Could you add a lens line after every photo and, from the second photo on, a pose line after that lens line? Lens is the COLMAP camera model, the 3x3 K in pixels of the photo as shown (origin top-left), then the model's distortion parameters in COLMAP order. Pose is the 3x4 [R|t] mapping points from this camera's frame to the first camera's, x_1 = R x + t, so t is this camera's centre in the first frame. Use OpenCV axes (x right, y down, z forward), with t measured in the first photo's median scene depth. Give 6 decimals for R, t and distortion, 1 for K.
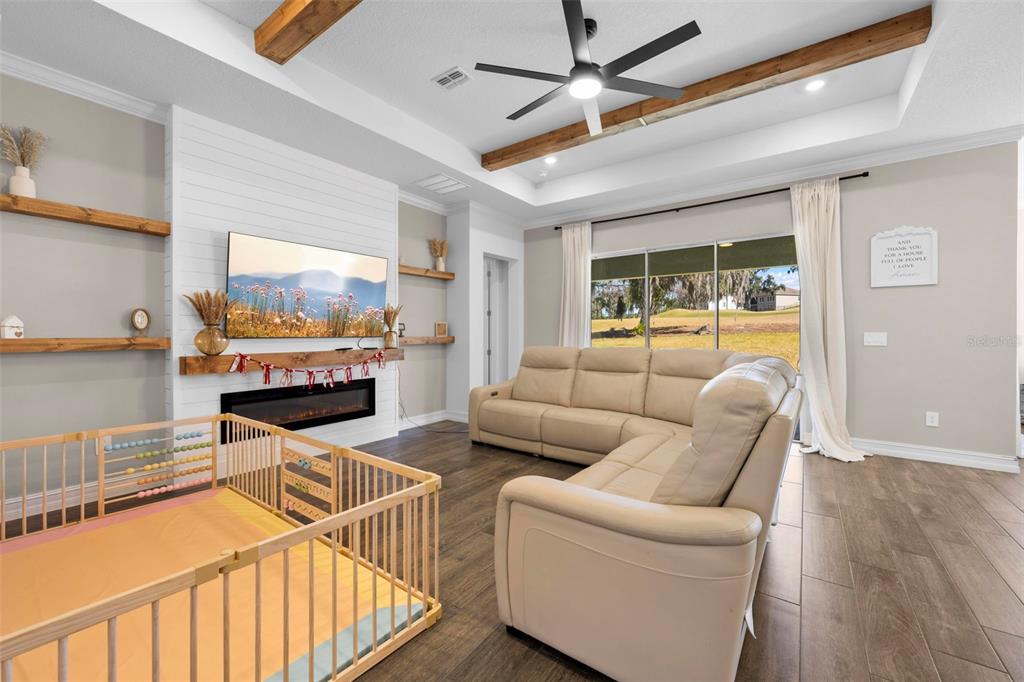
lens RADIAL K [[407.5, 0, 512.3], [0, 407.5, 334.8], [0, 0, 1]] dist [-0.001207, -0.000014]
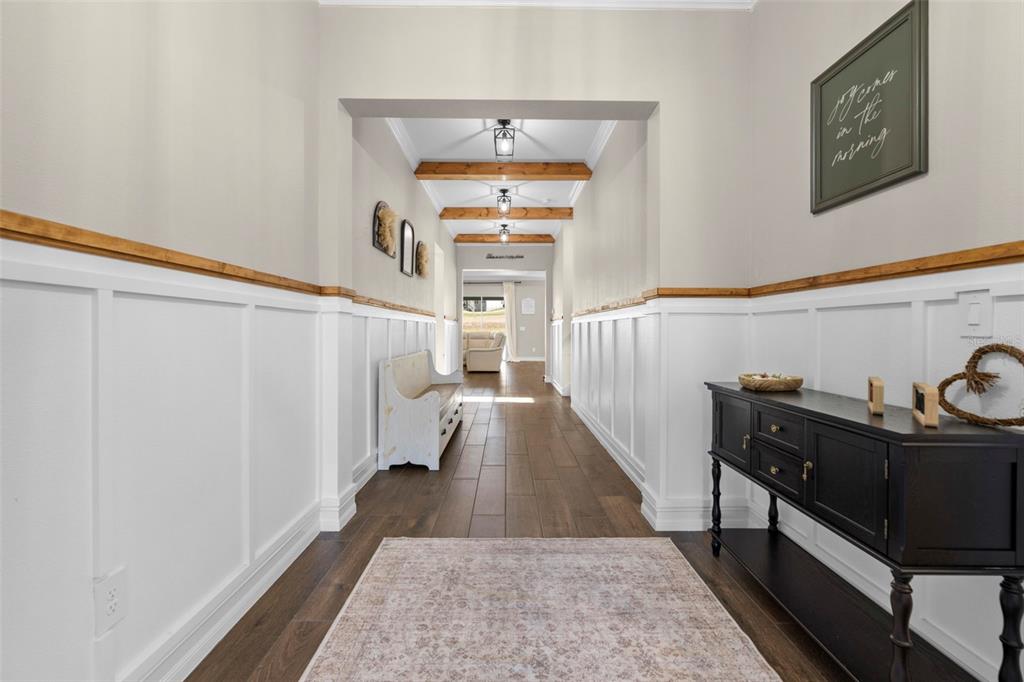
lens RADIAL K [[407.5, 0, 512.3], [0, 407.5, 334.8], [0, 0, 1]] dist [-0.001207, -0.000014]
pose [[0.797876, -0.003201, 0.602813, -1.348331], [-0.000709, 0.999980, 0.006250, 0.041791], [-0.602821, -0.005414, 0.797858, -1.819686]]
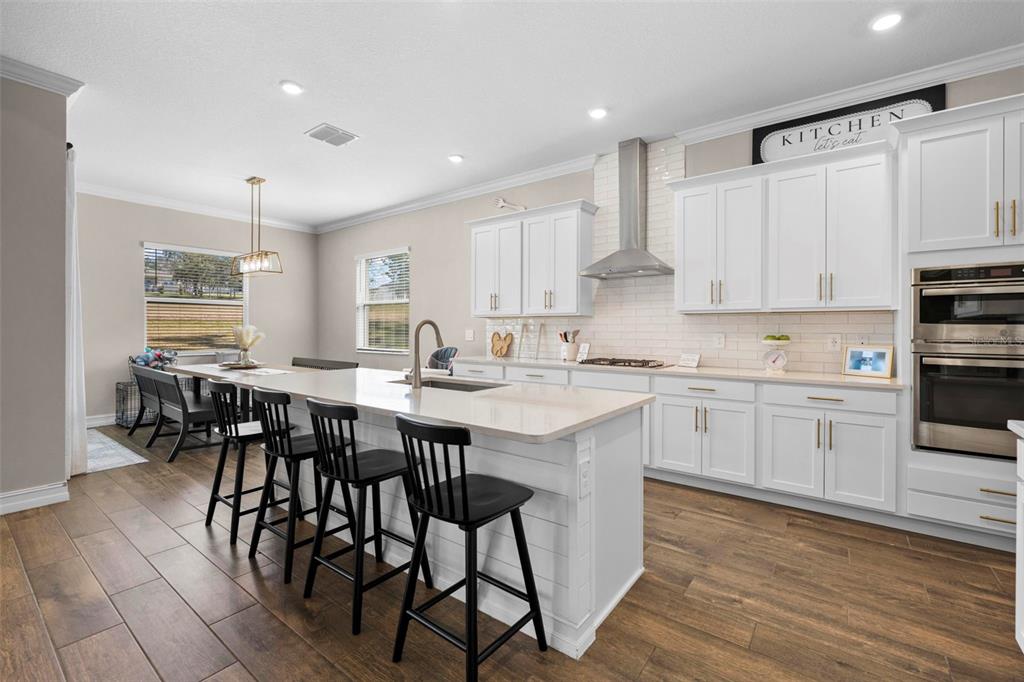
lens RADIAL K [[439.8, 0, 510.5], [0, 439.8, 329.0], [0, 0, 1]] dist [0.000579, 0.000153]
pose [[0.017034, 0.000600, 0.999855, 0.337646], [0.001075, 0.999999, -0.000618, -0.003242], [-0.999854, 0.001085, 0.017033, 0.079458]]
